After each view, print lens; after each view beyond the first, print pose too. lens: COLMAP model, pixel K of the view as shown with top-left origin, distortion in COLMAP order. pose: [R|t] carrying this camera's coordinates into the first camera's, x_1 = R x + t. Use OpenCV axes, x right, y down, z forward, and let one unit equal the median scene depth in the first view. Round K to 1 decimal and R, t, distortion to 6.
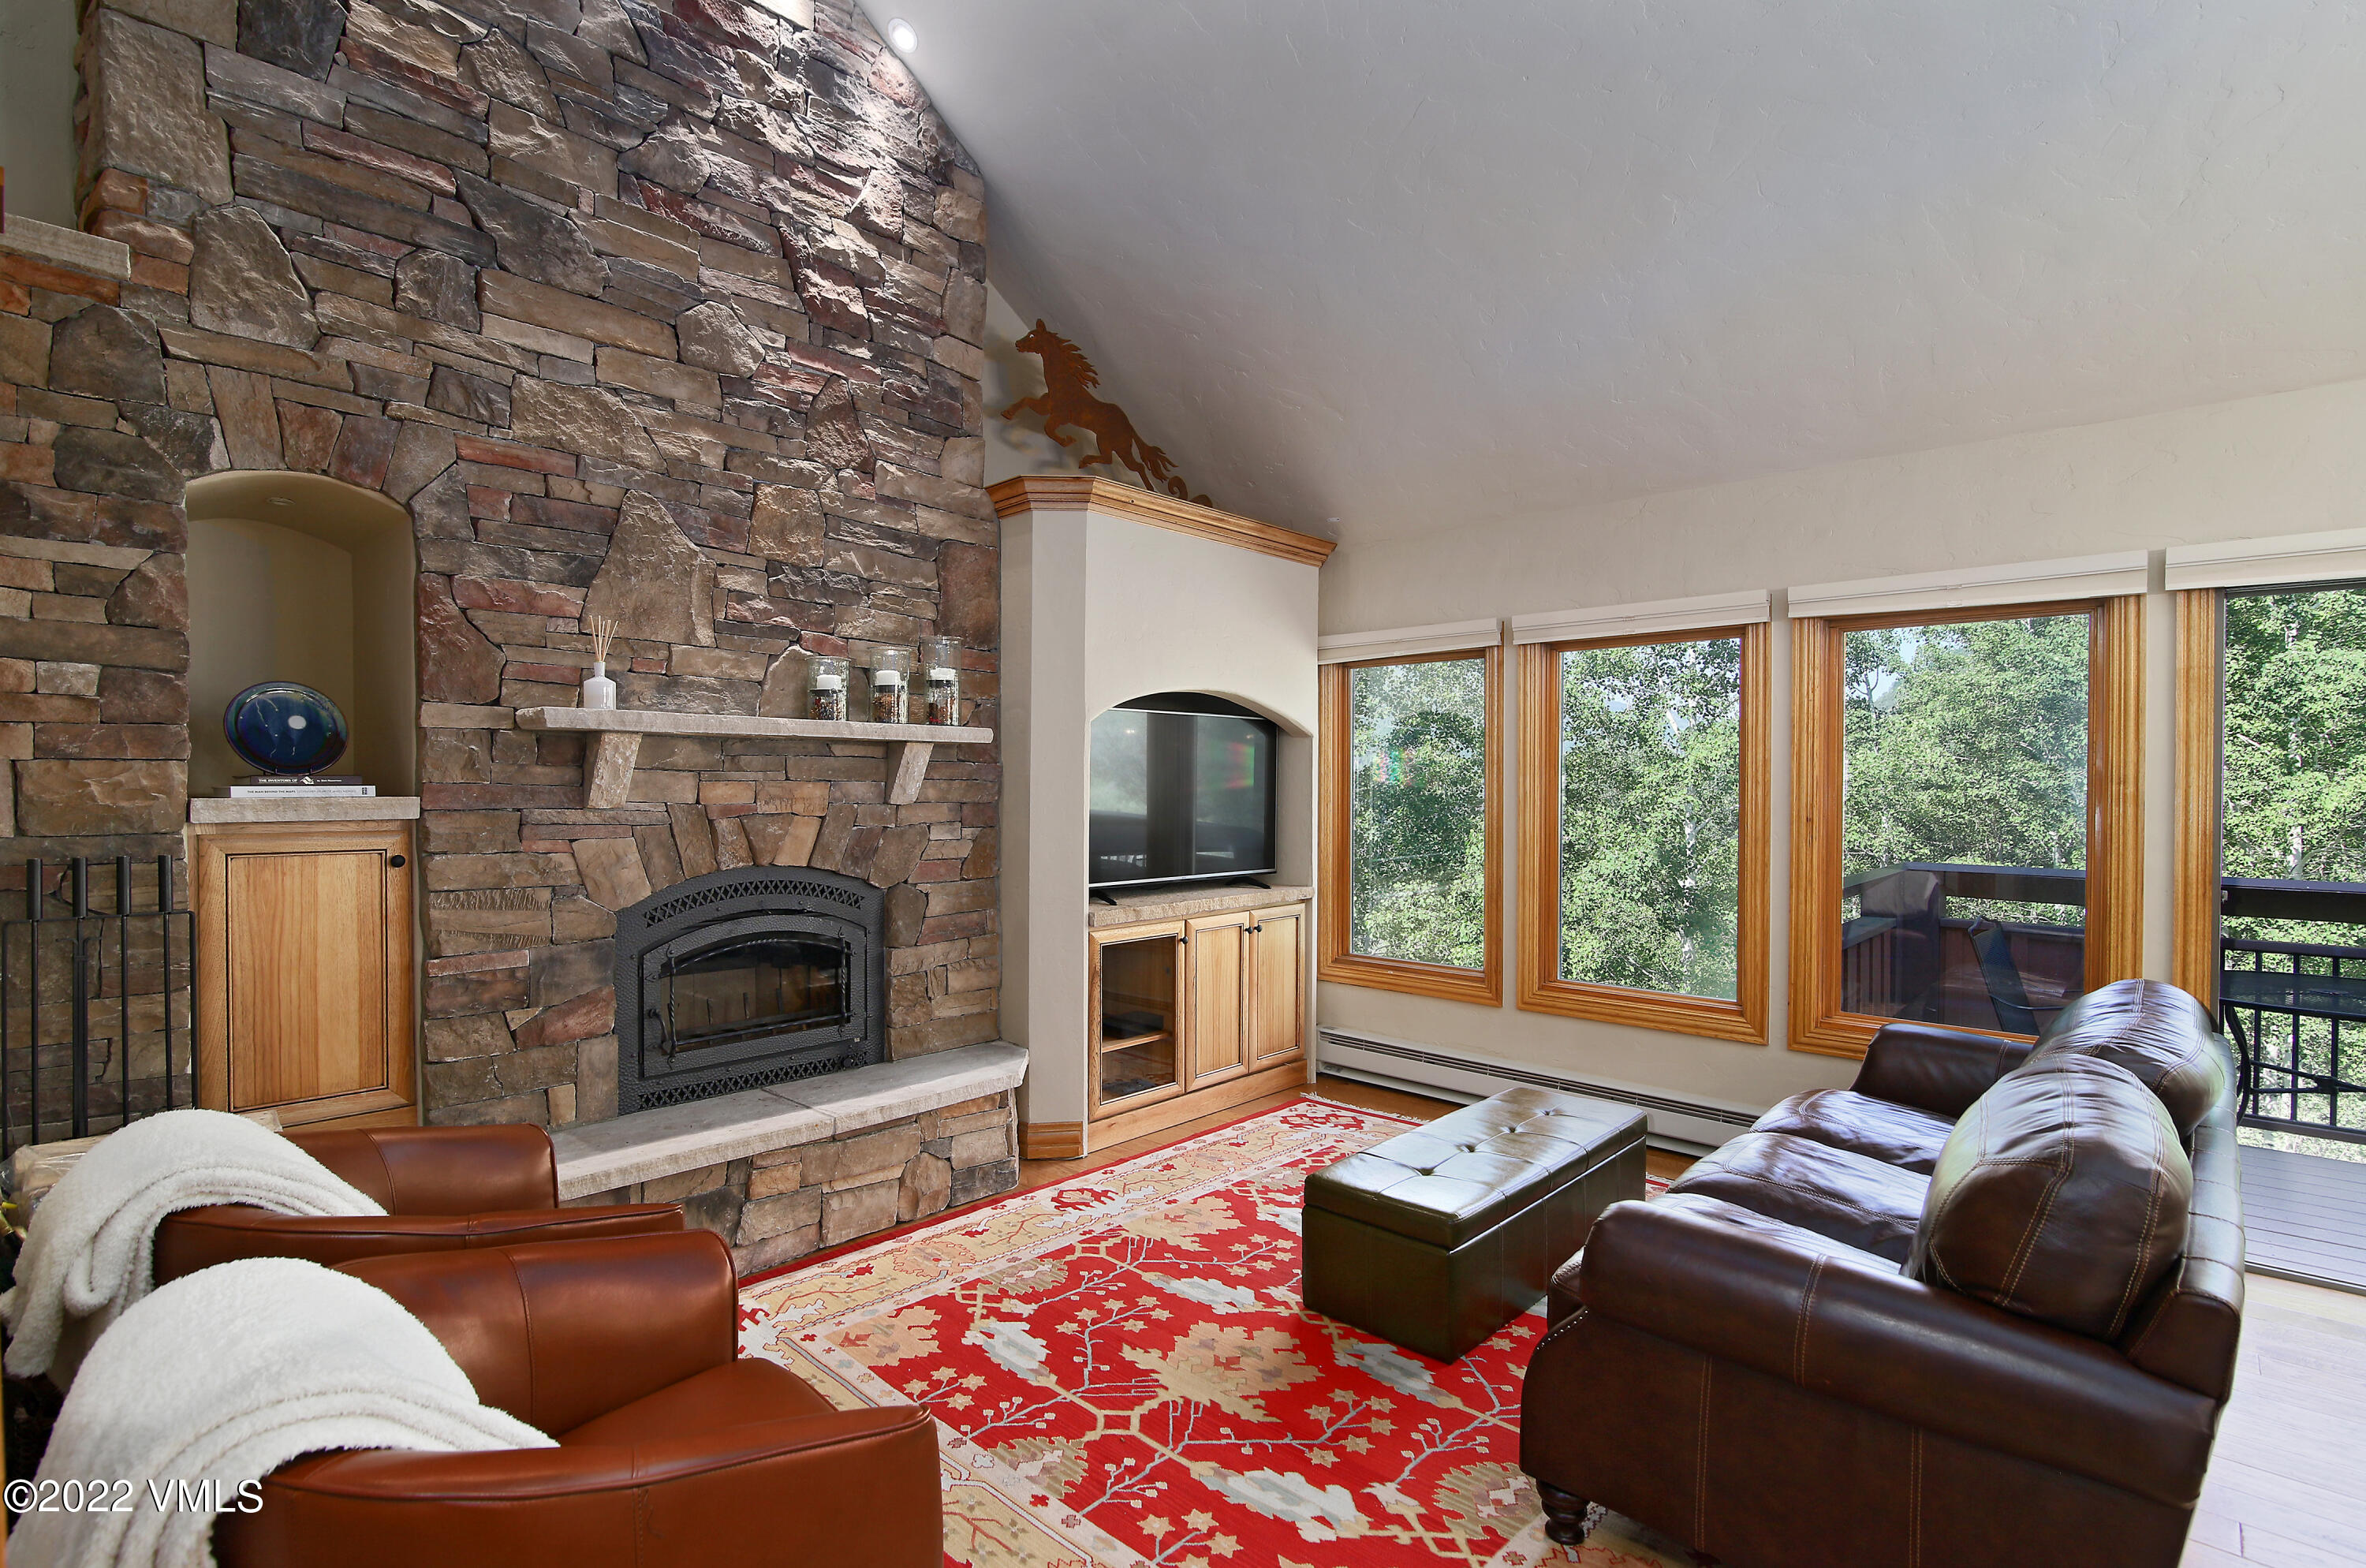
lens RADIAL K [[1102.6, 0, 1183.6], [0, 1102.6, 797.8], [0, 0, 1]] dist [-0.021358, 0.000583]
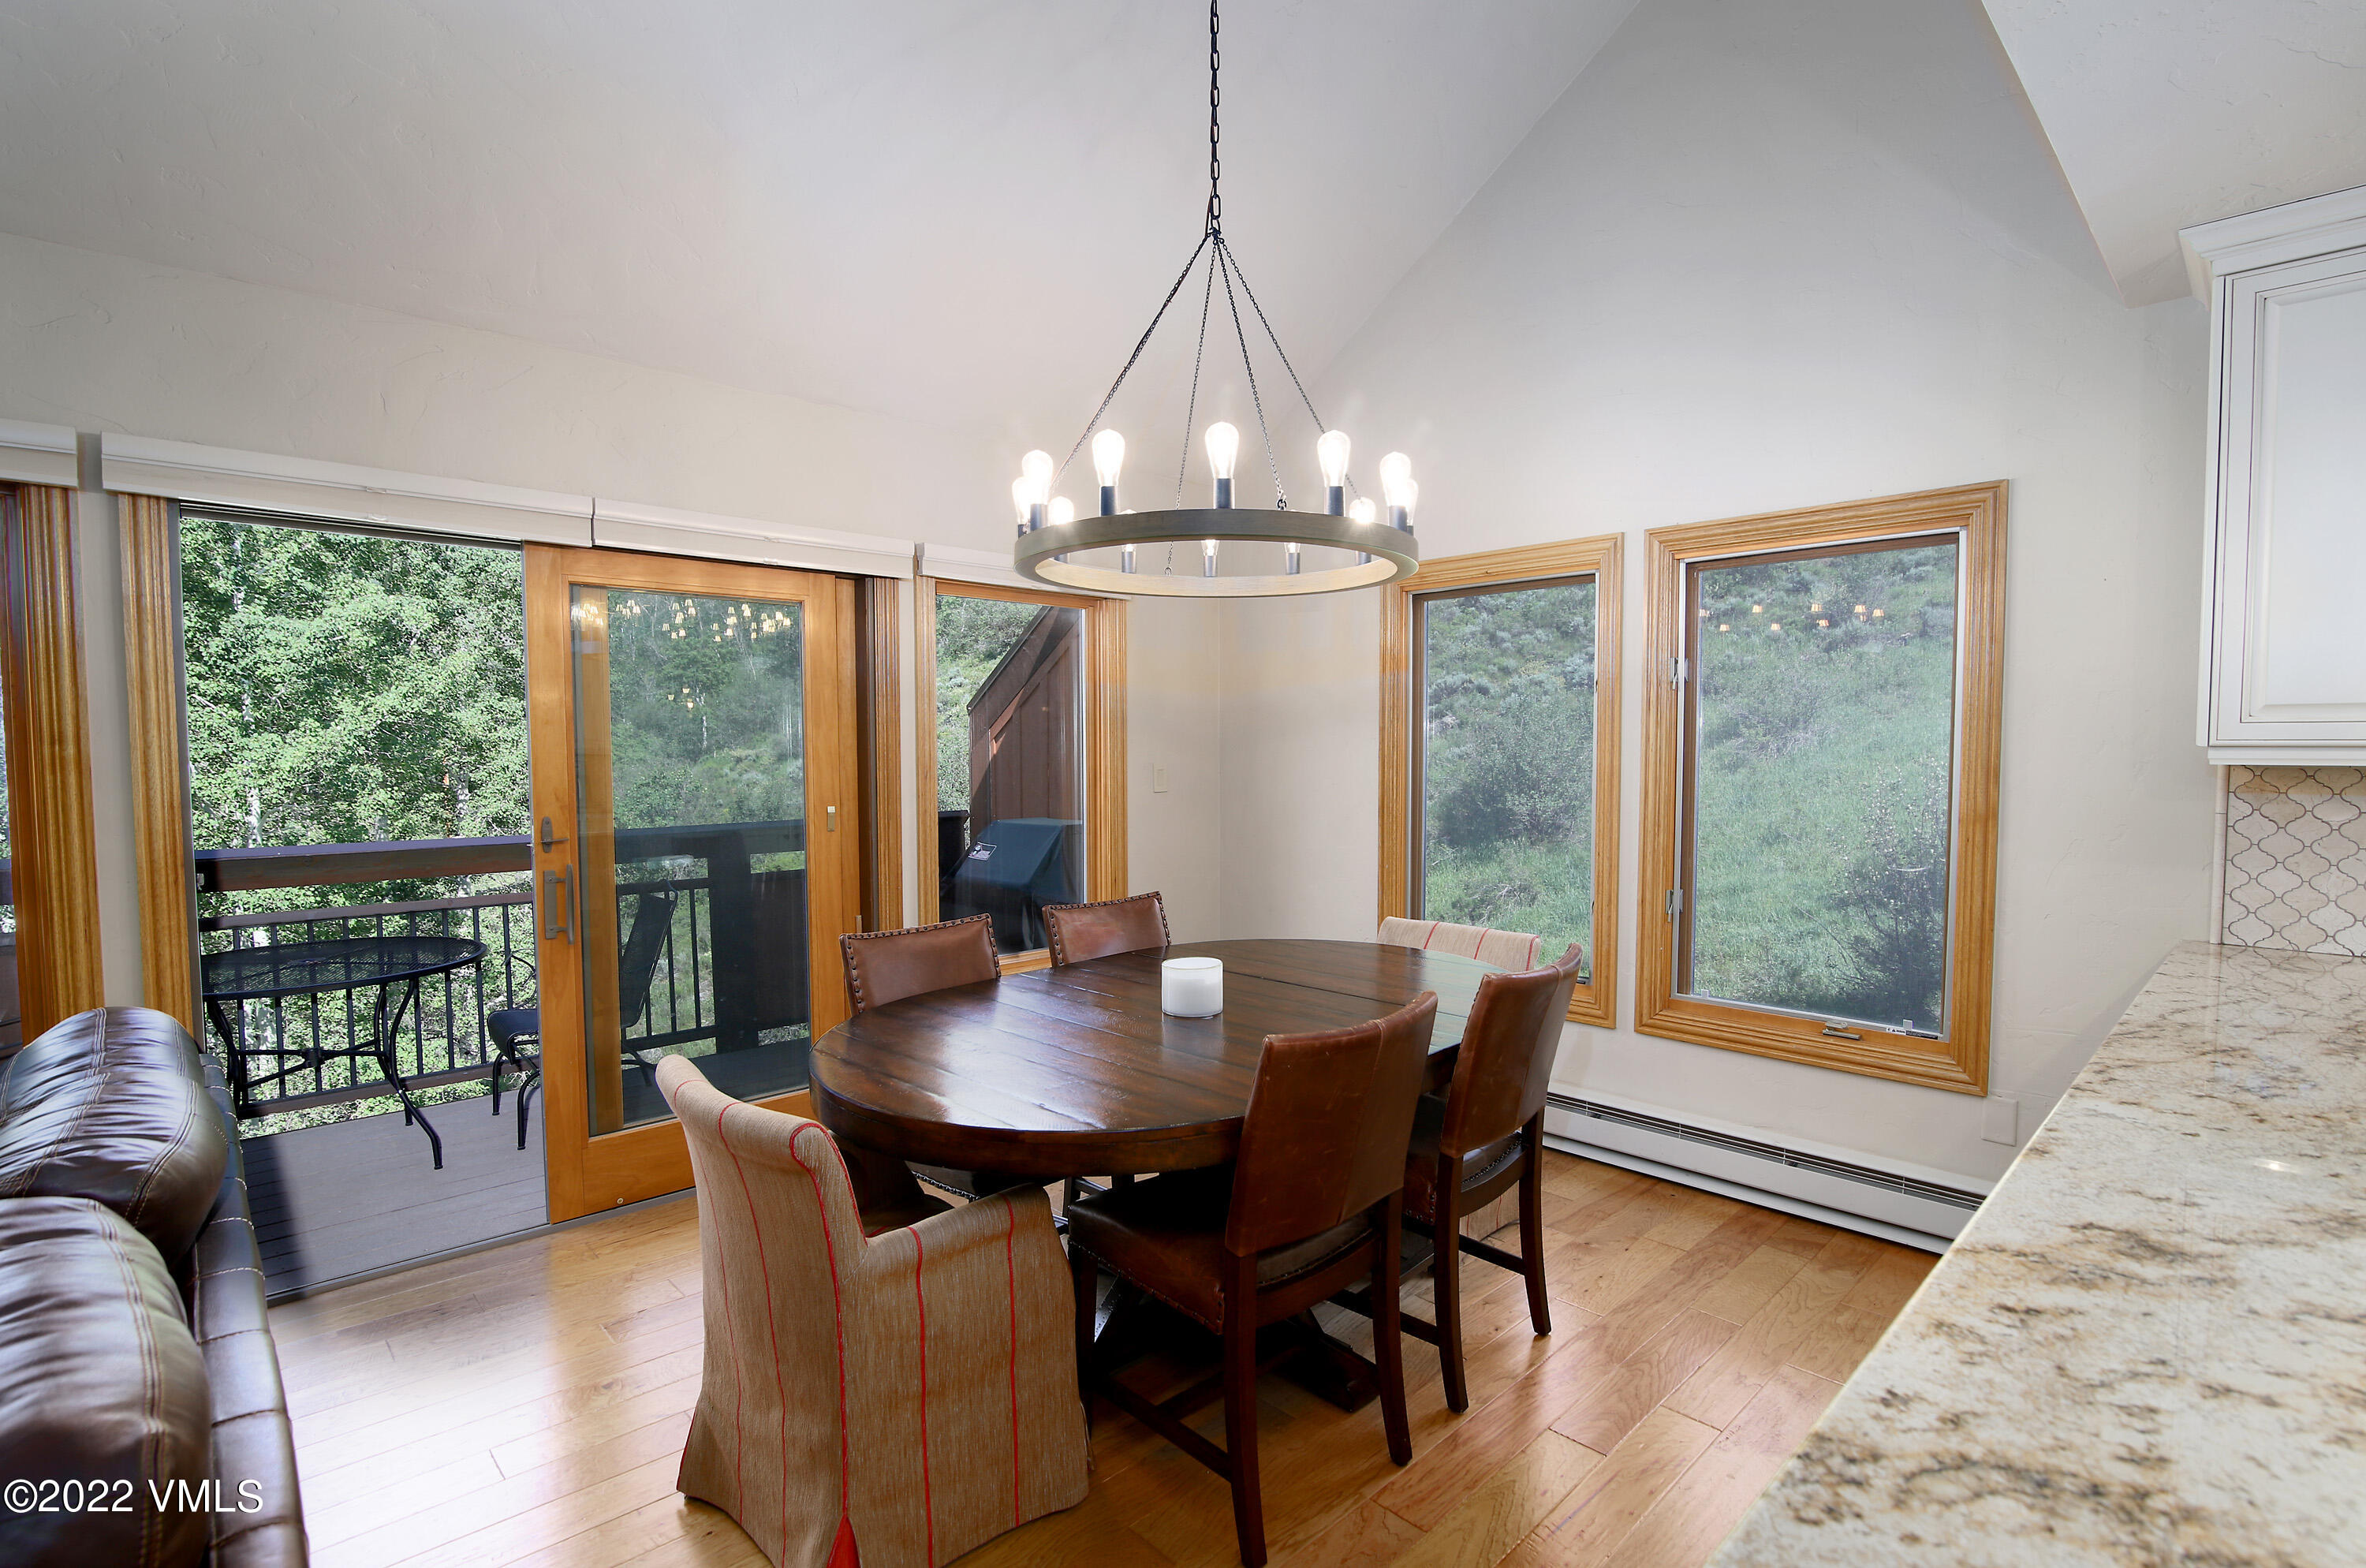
lens RADIAL K [[1102.6, 0, 1165.7], [0, 1102.6, 802.0], [0, 0, 1]] dist [-0.021358, 0.000583]
pose [[0.067483, -0.054152, 0.996250, 0.178545], [0.015779, 0.998459, 0.053203, -0.001033], [-0.997596, 0.012130, 0.068233, 0.193631]]
